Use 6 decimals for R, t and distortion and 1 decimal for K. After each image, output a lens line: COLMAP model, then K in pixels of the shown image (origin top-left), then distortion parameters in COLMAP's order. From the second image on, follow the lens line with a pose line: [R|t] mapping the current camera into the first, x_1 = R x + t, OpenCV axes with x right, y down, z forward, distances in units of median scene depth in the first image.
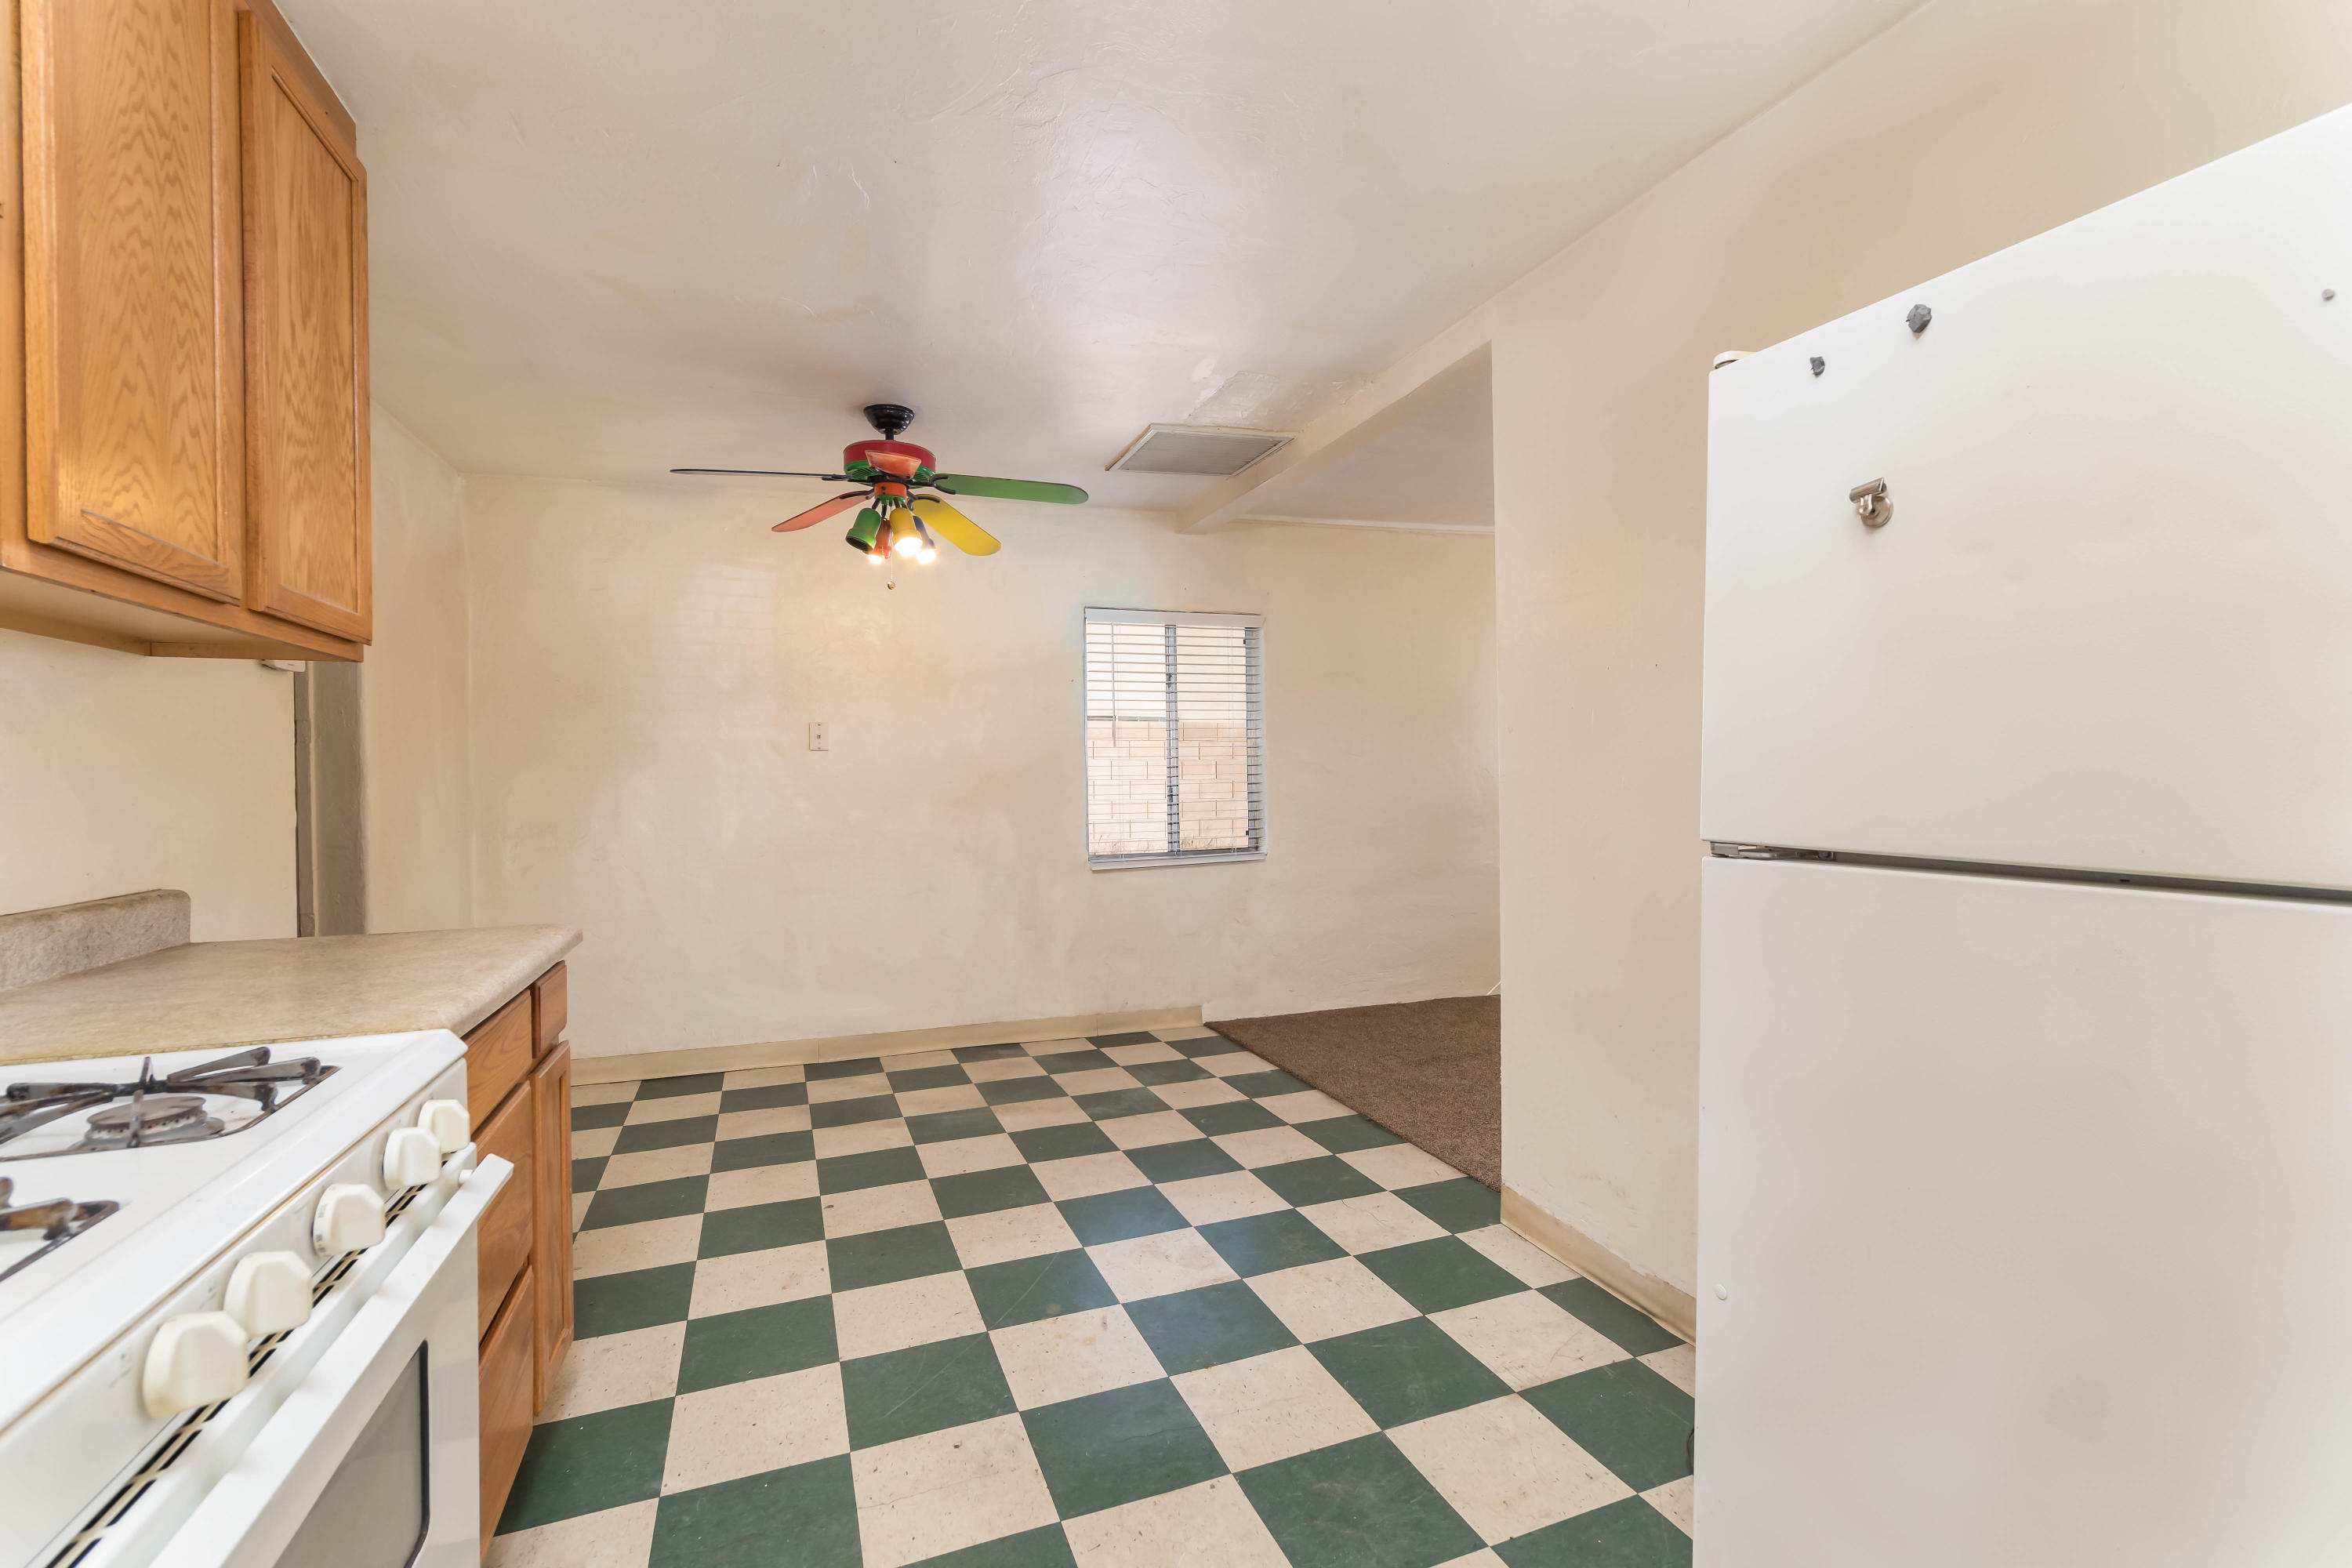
lens RADIAL K [[1005.2, 0, 1176.0], [0, 1005.2, 784.0], [0, 0, 1]] dist [-0.128690, -0.000113]
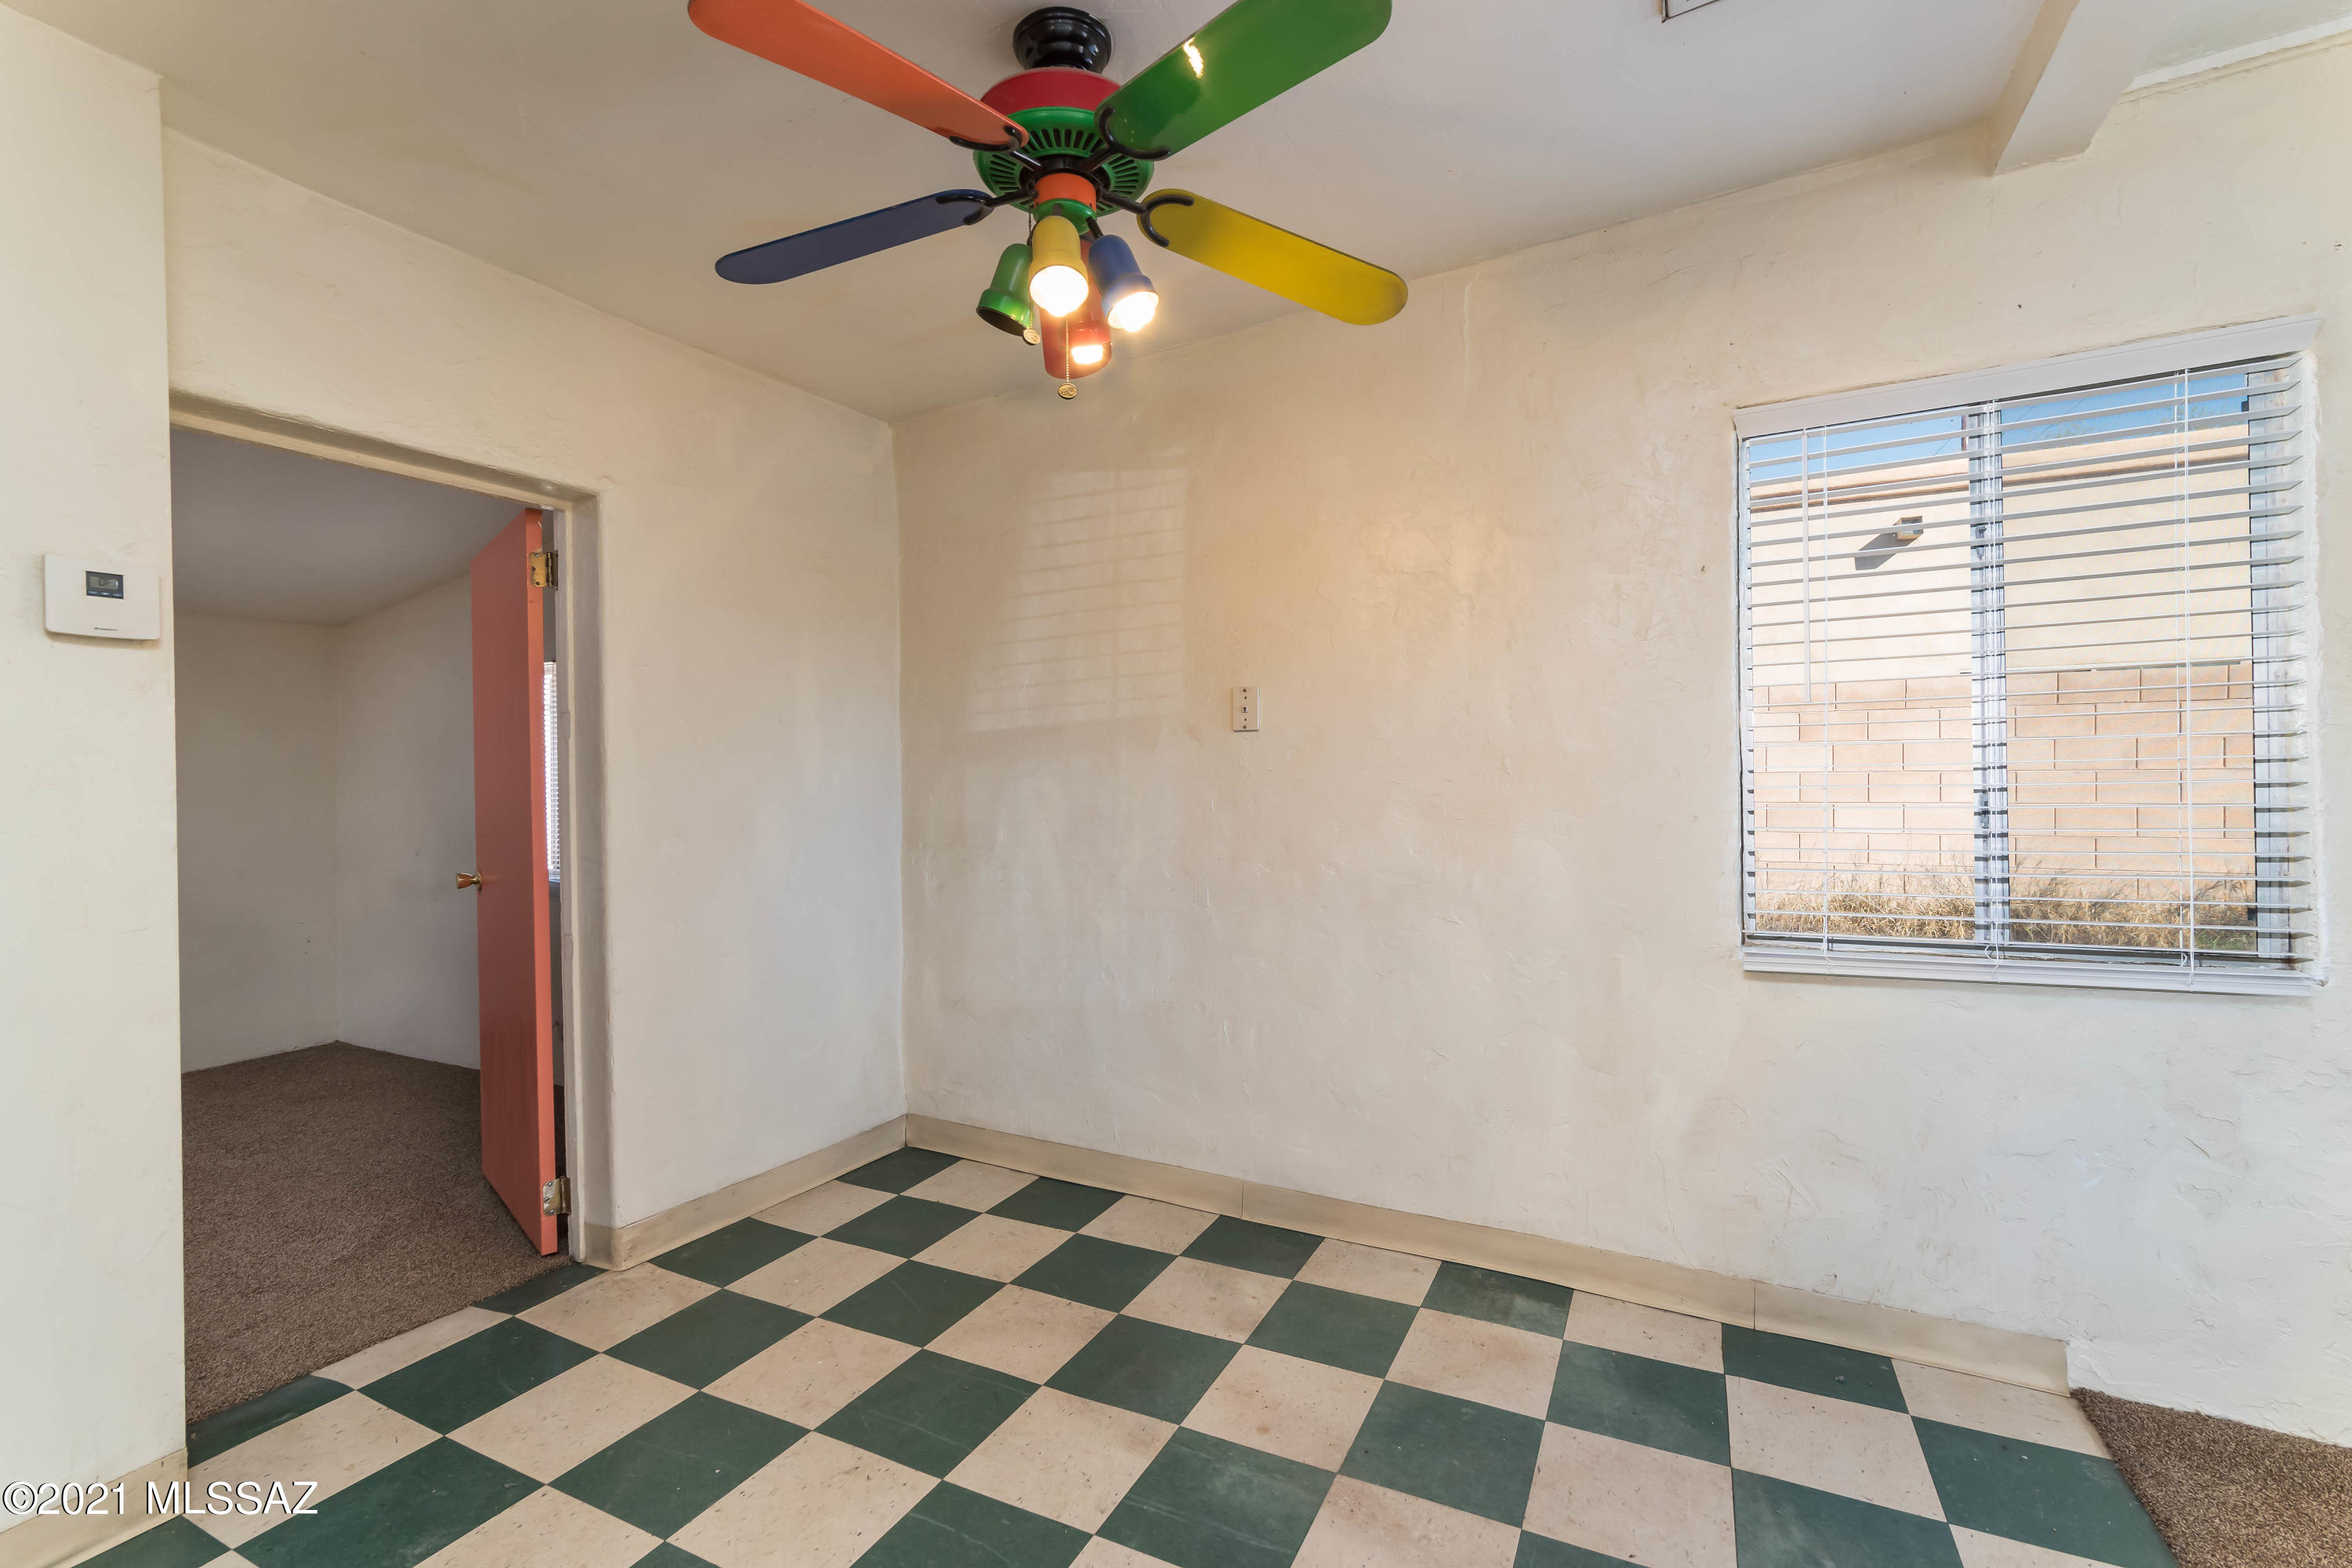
lens RADIAL K [[1046.9, 0, 1176.0], [0, 1046.9, 784.0], [0, 0, 1]] dist [-0.000419, -0.000536]
pose [[0.658430, 0.007633, -0.752603, 0.109157], [0.005998, 0.999864, 0.015389, -0.009536], [0.752618, -0.014647, 0.658295, 0.485021]]
